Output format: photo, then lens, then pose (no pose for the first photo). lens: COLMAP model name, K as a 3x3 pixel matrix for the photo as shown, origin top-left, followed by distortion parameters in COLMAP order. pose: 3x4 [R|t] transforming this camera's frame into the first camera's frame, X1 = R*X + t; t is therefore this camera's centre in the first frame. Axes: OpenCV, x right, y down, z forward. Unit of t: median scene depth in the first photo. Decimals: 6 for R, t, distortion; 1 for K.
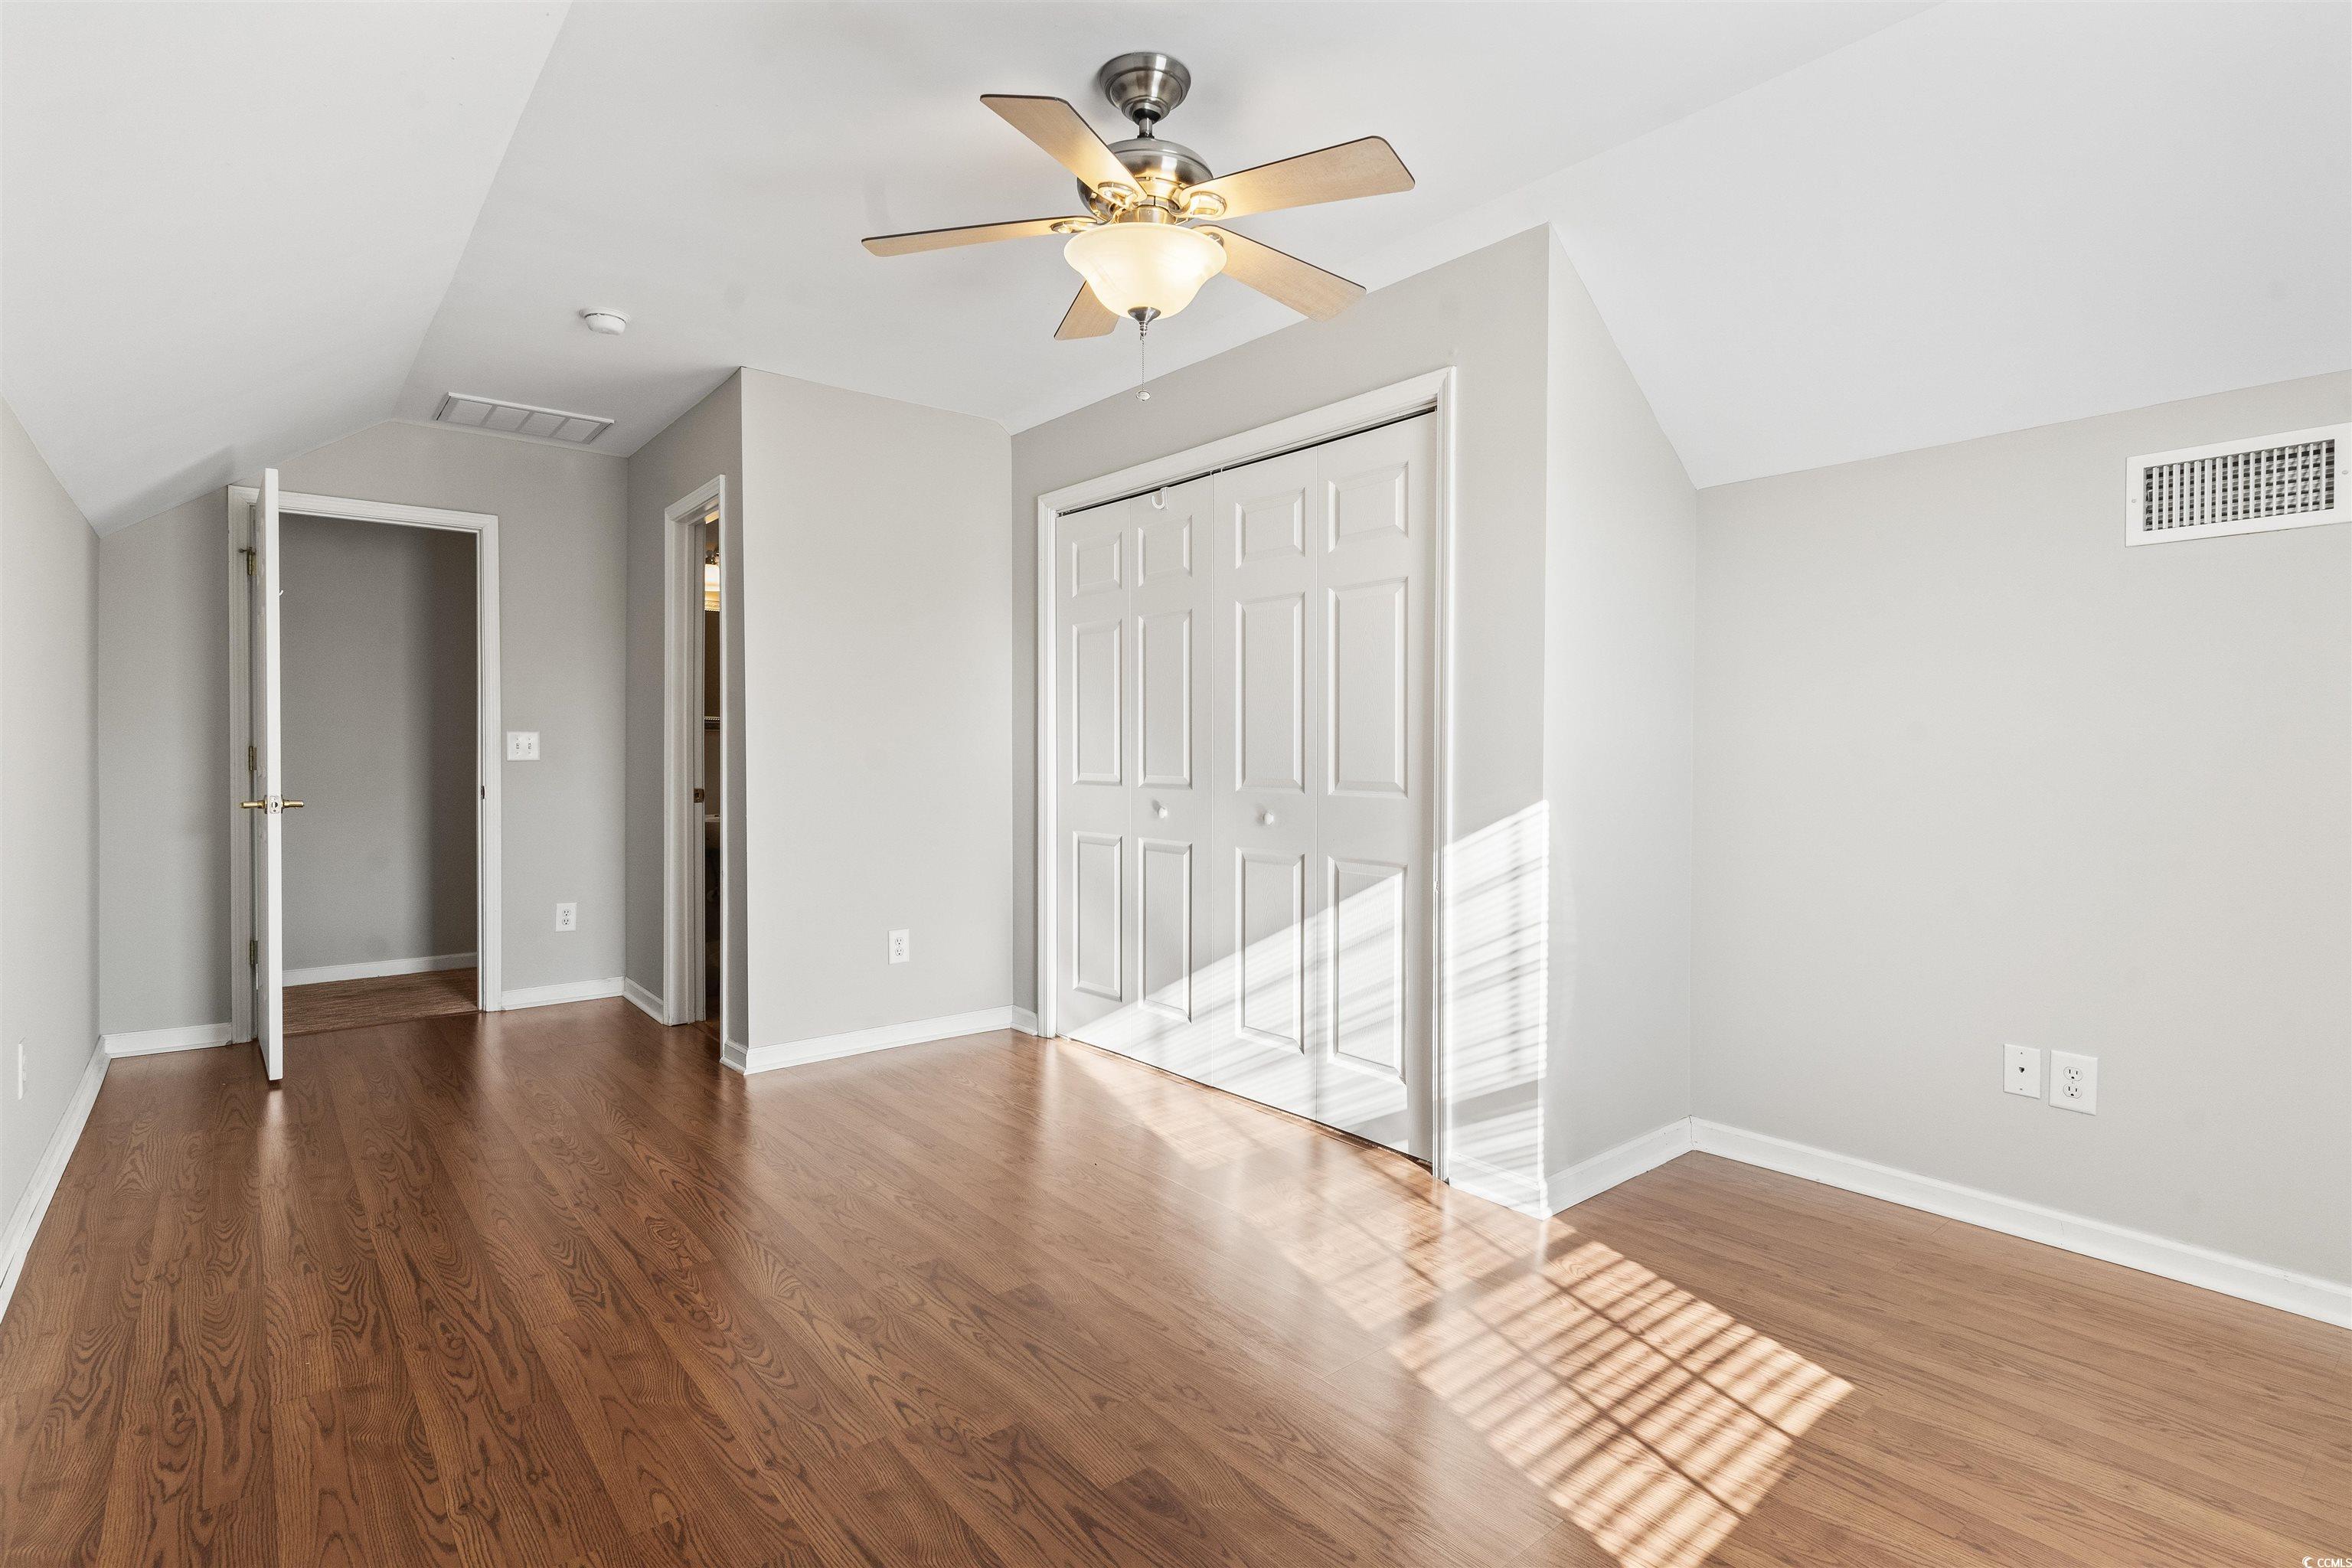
lens RADIAL K [[1135.5, 0, 1163.6], [0, 1135.5, 749.0], [0, 0, 1]] dist [0.001597, 0.000416]
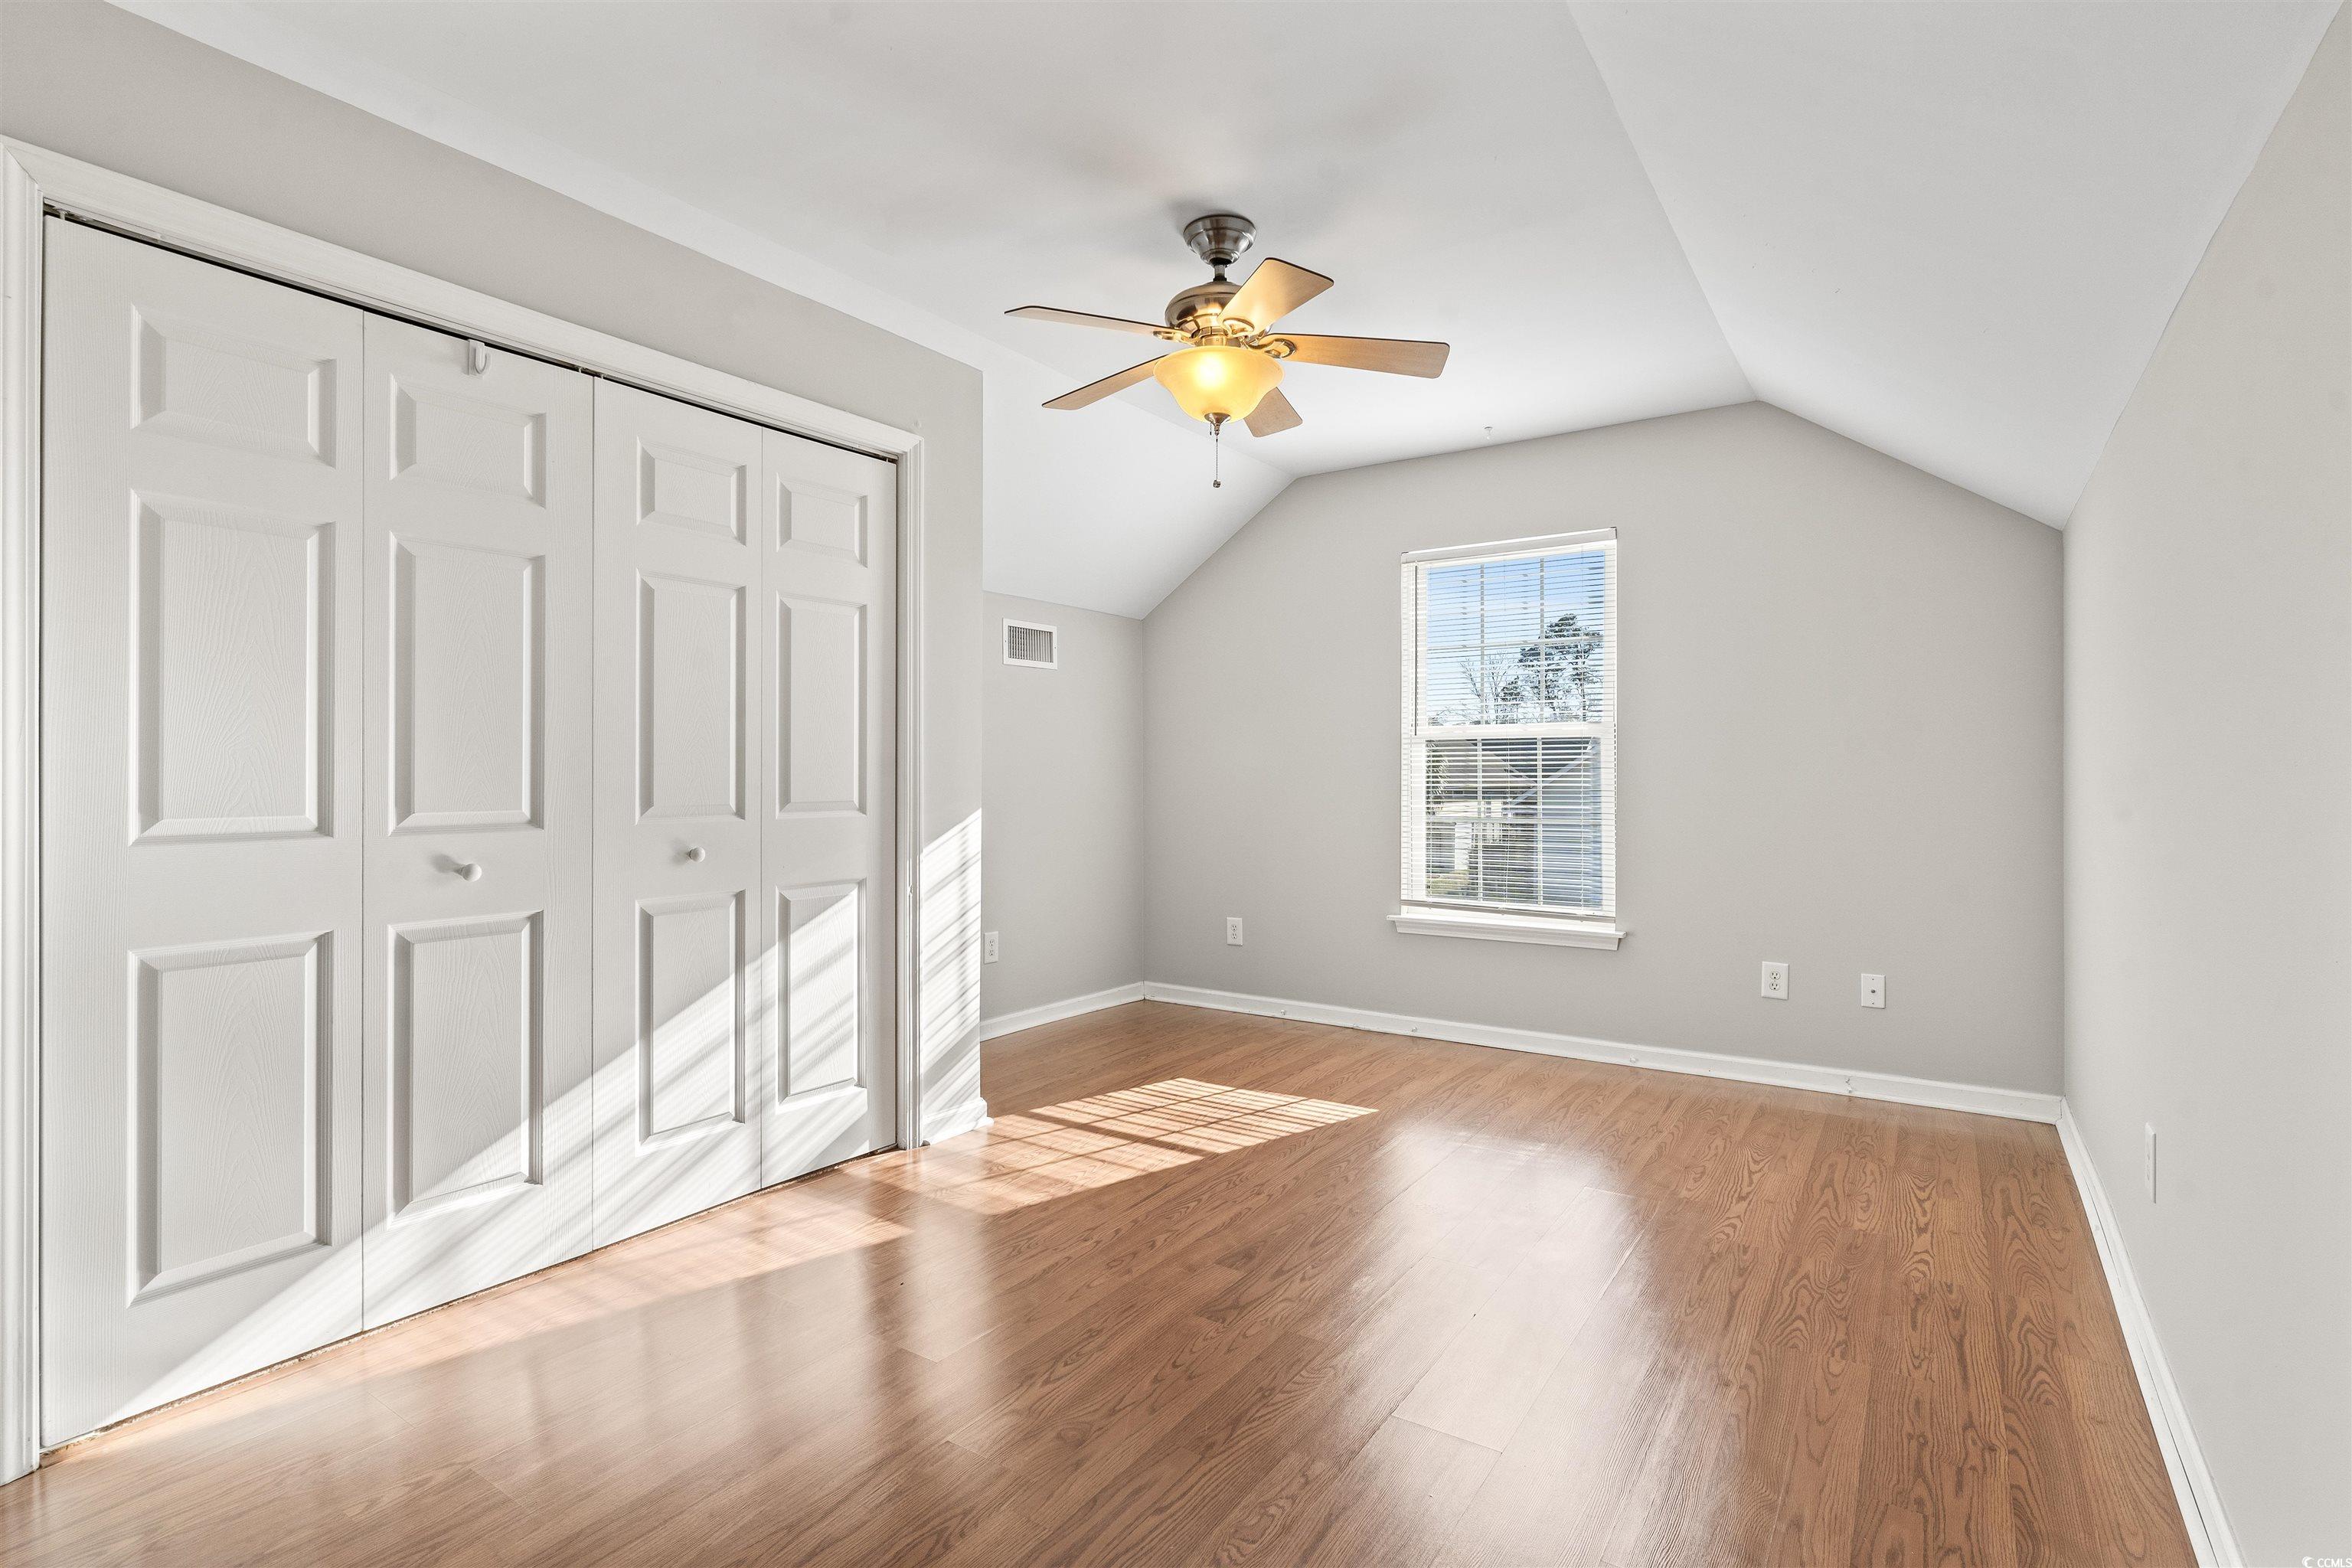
lens RADIAL K [[1073.8, 0, 1176.0], [0, 1073.8, 784.0], [0, 0, 1]] dist [-0.001336, -0.000124]
pose [[-0.265541, -0.010097, 0.964047, -0.891609], [0.001520, 0.999940, 0.010892, 0.003158], [-0.964098, 0.004357, -0.265510, 1.073240]]
